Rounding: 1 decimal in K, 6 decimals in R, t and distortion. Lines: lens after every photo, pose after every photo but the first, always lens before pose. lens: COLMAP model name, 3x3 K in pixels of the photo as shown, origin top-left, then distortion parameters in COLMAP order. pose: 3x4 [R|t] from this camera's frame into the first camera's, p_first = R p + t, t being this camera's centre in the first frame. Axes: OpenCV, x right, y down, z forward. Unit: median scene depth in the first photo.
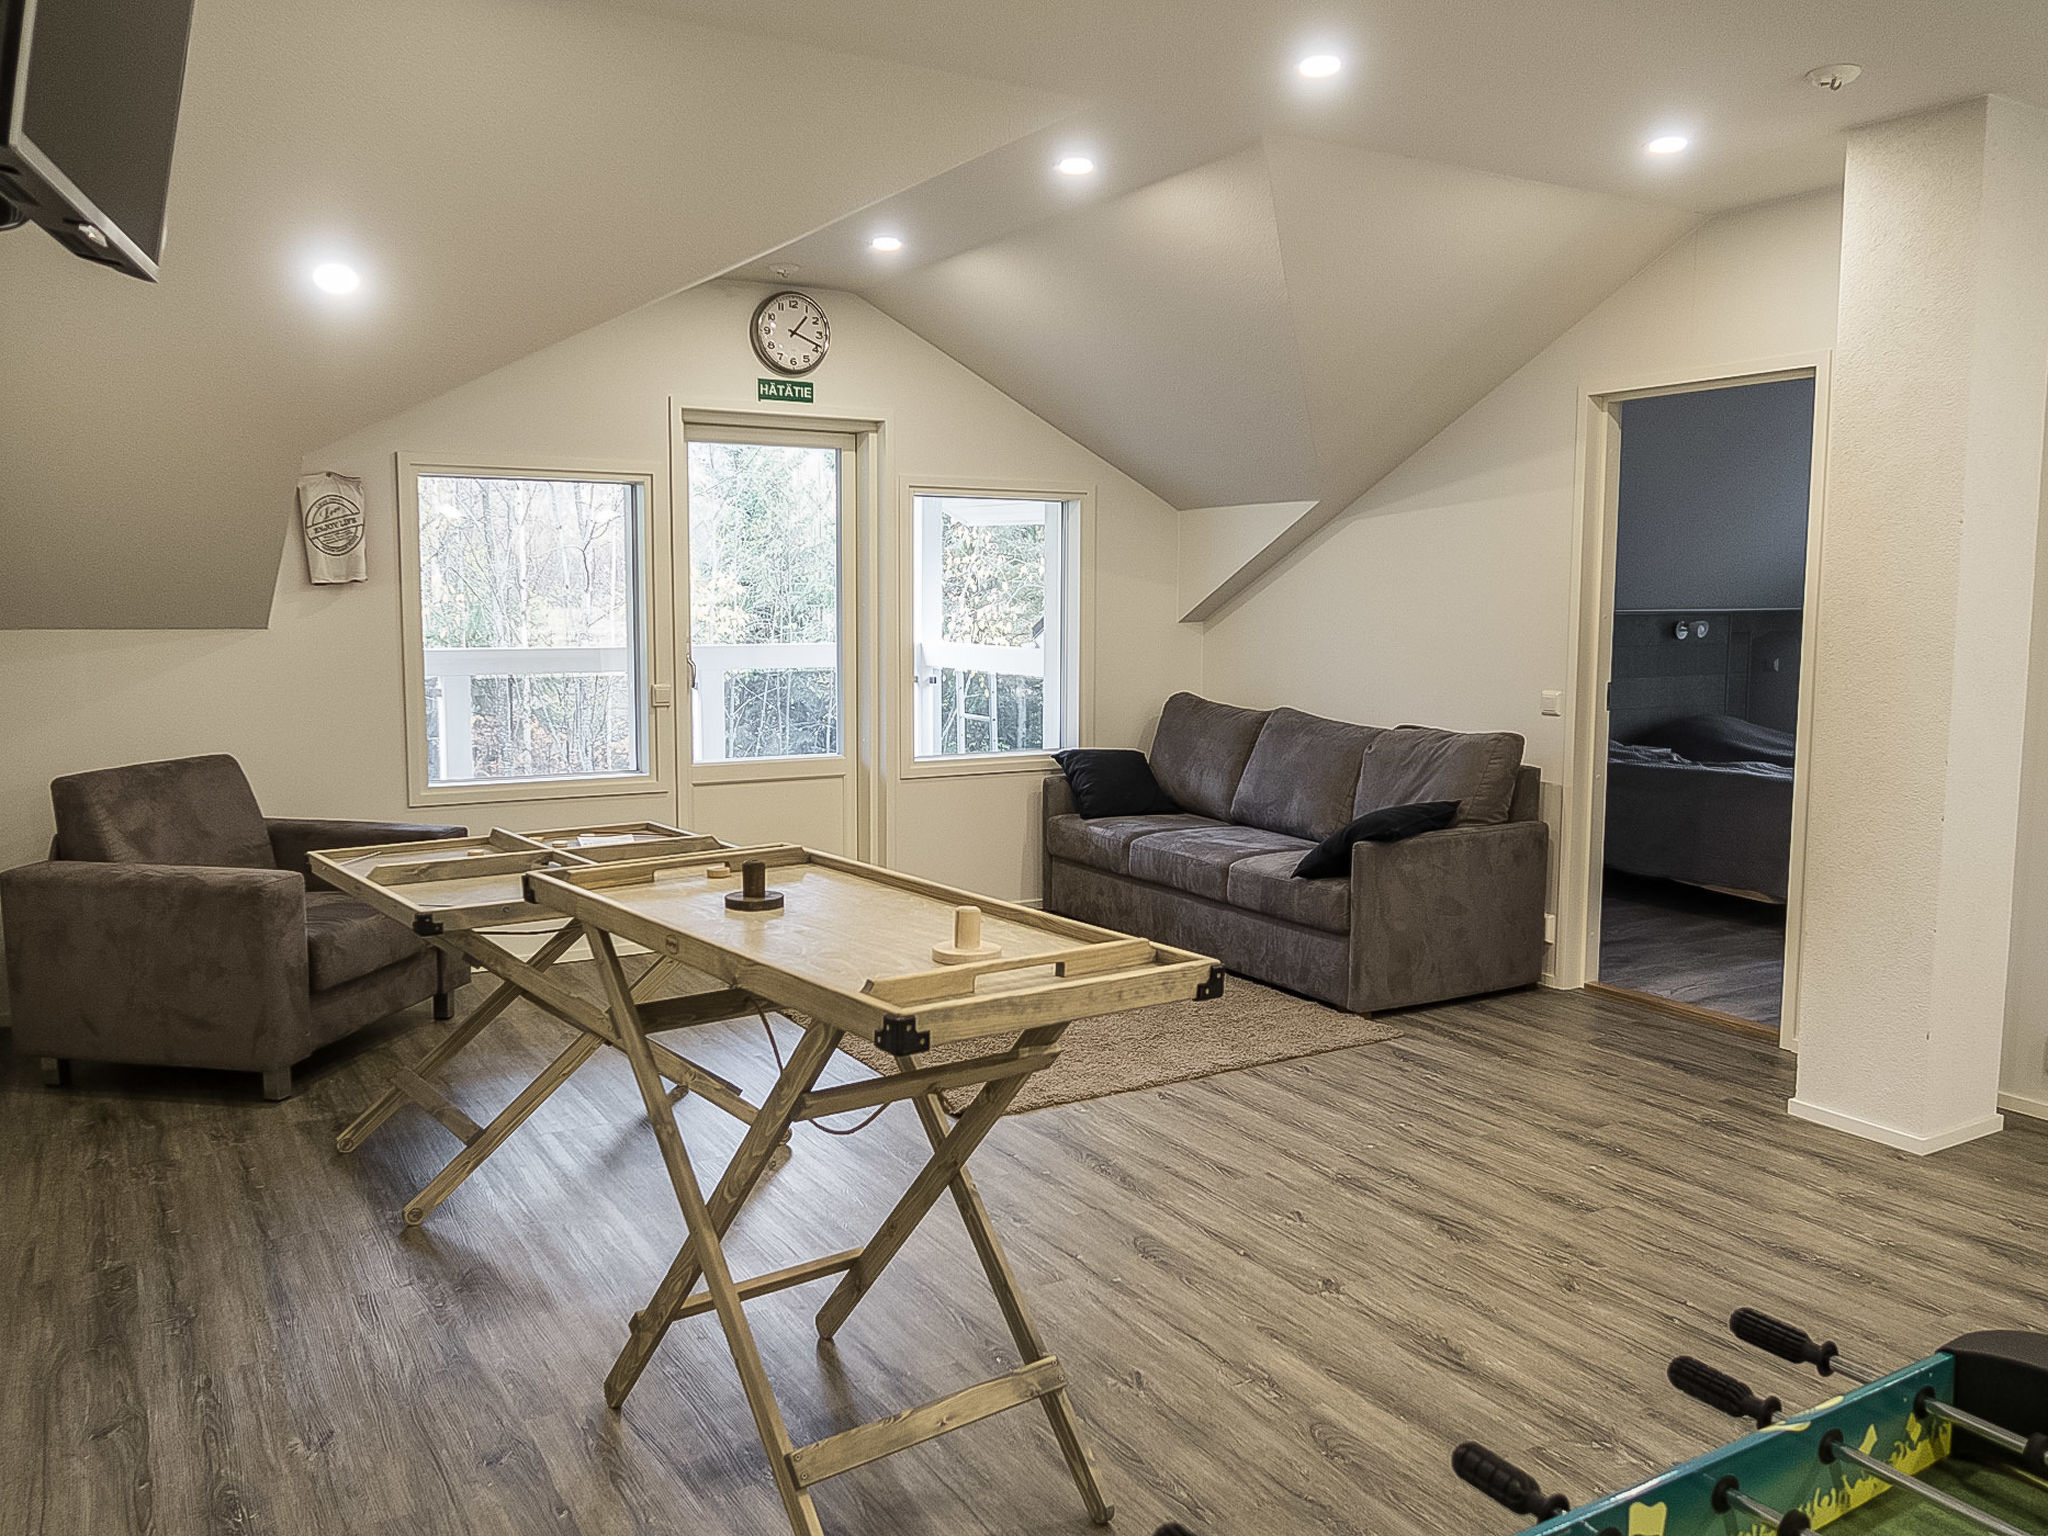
lens RADIAL K [[1596.6, 0, 1042.3], [0, 1596.6, 765.3], [0, 0, 1]] dist [-0.023640, 0.003185]
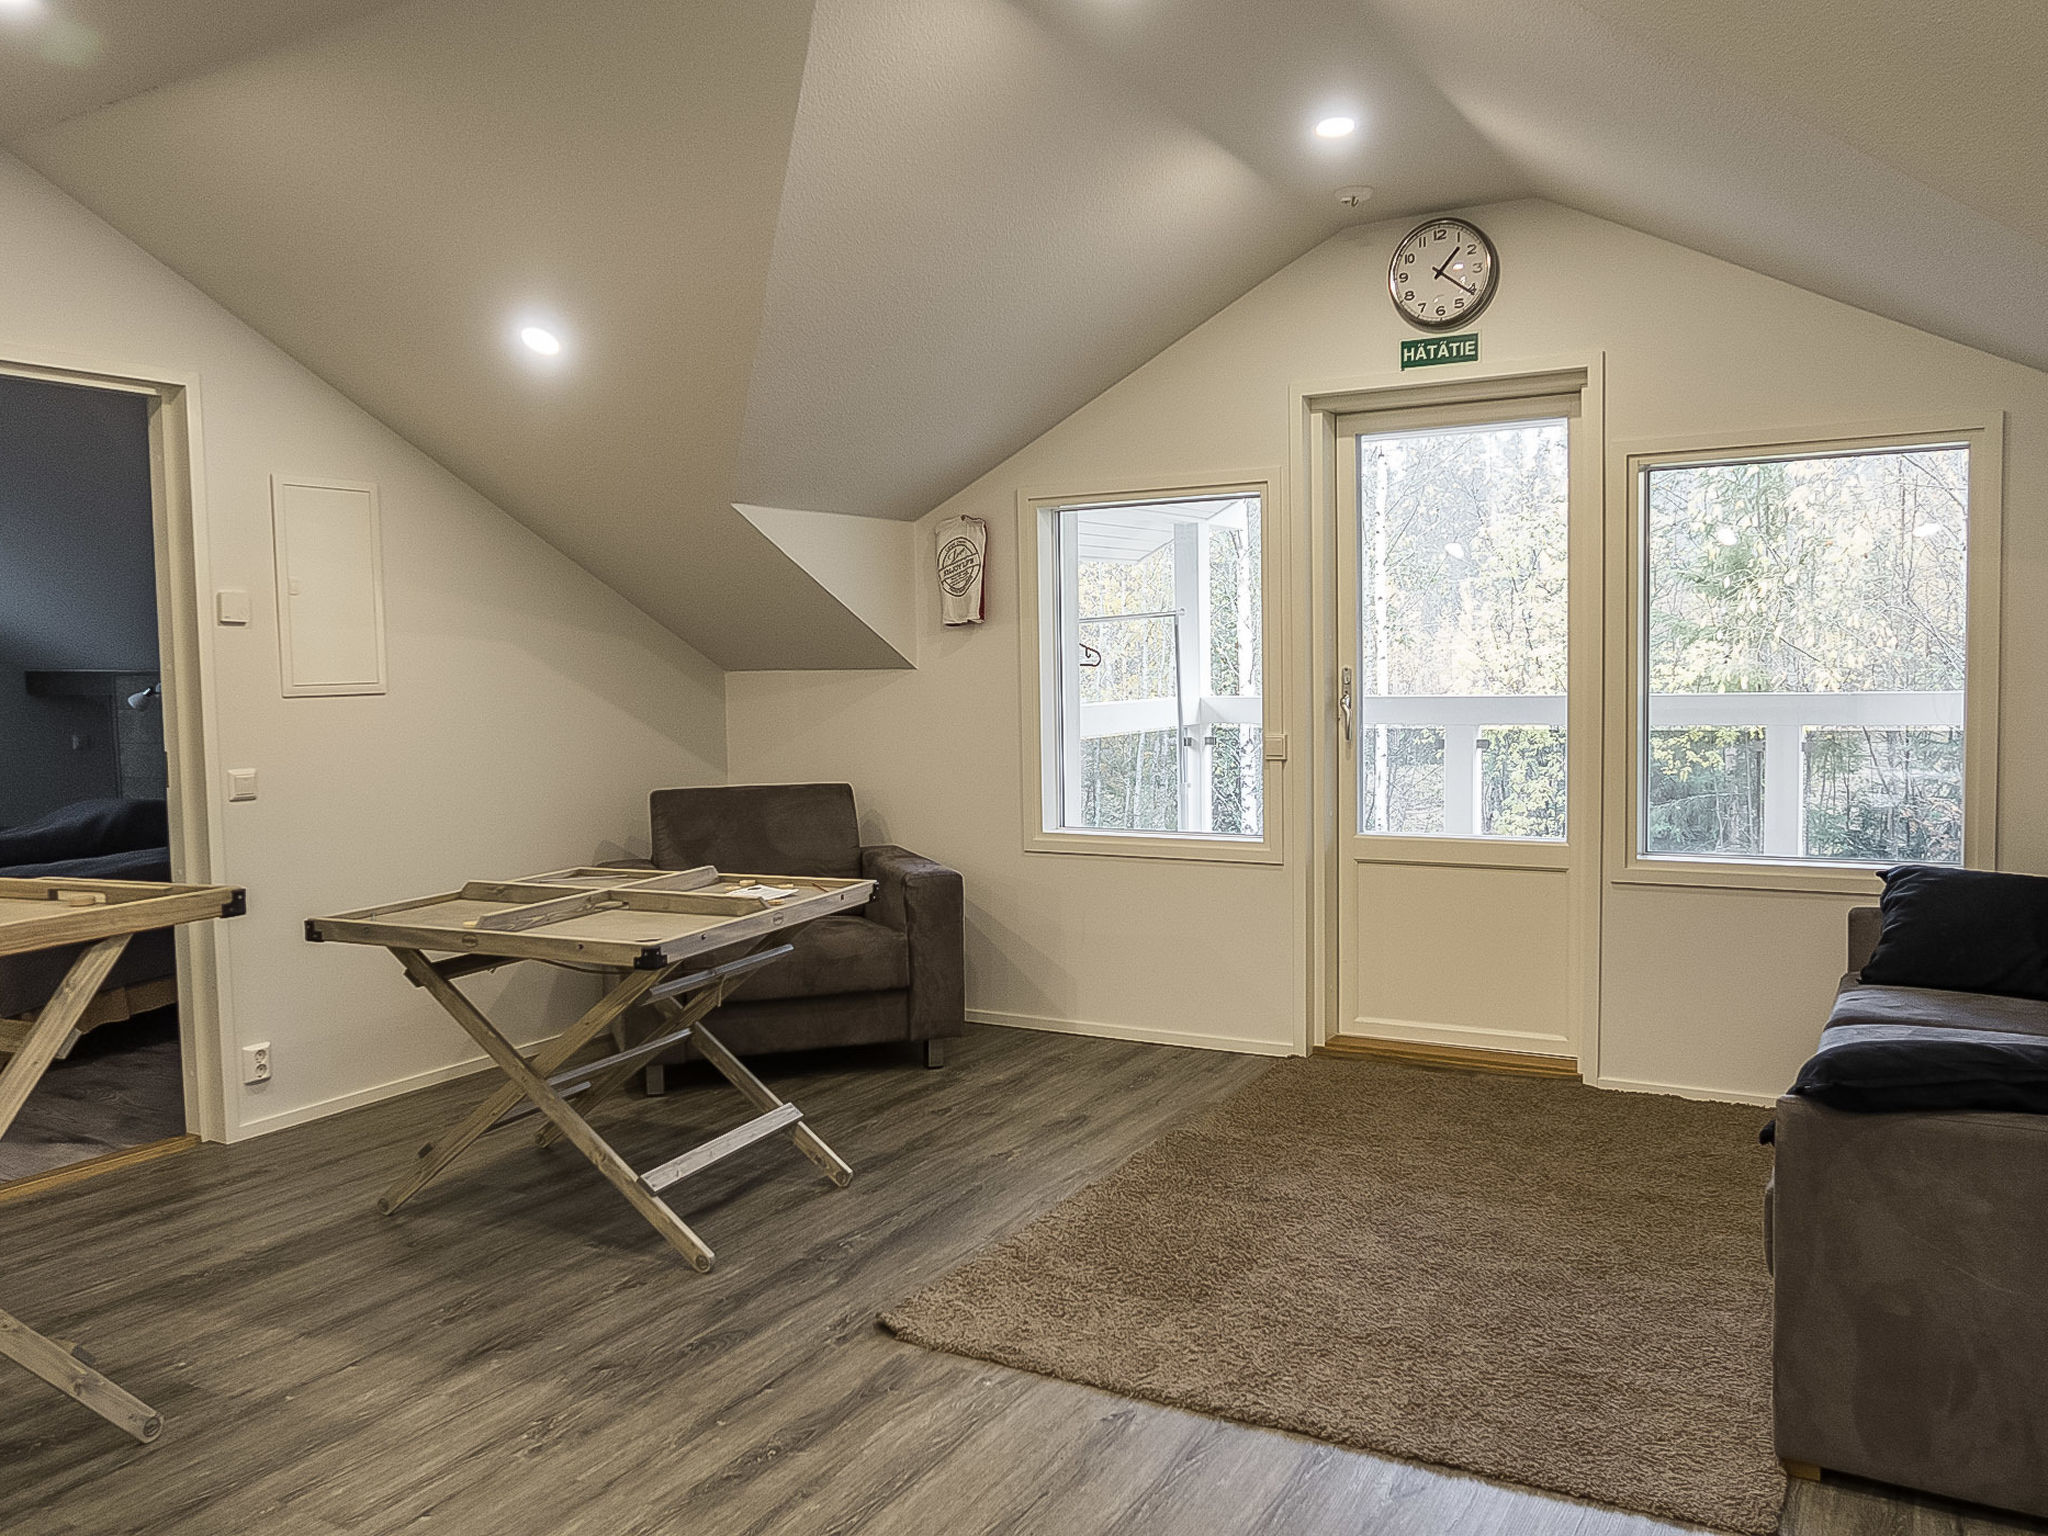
lens RADIAL K [[1596.6, 0, 1022.6], [0, 1596.6, 770.0], [0, 0, 1]] dist [-0.023640, 0.003185]
pose [[0.479827, 0.041813, -0.876366, 0.415373], [-0.079446, 0.996831, 0.004062, -0.025306], [0.873759, 0.067675, 0.481628, 0.483041]]
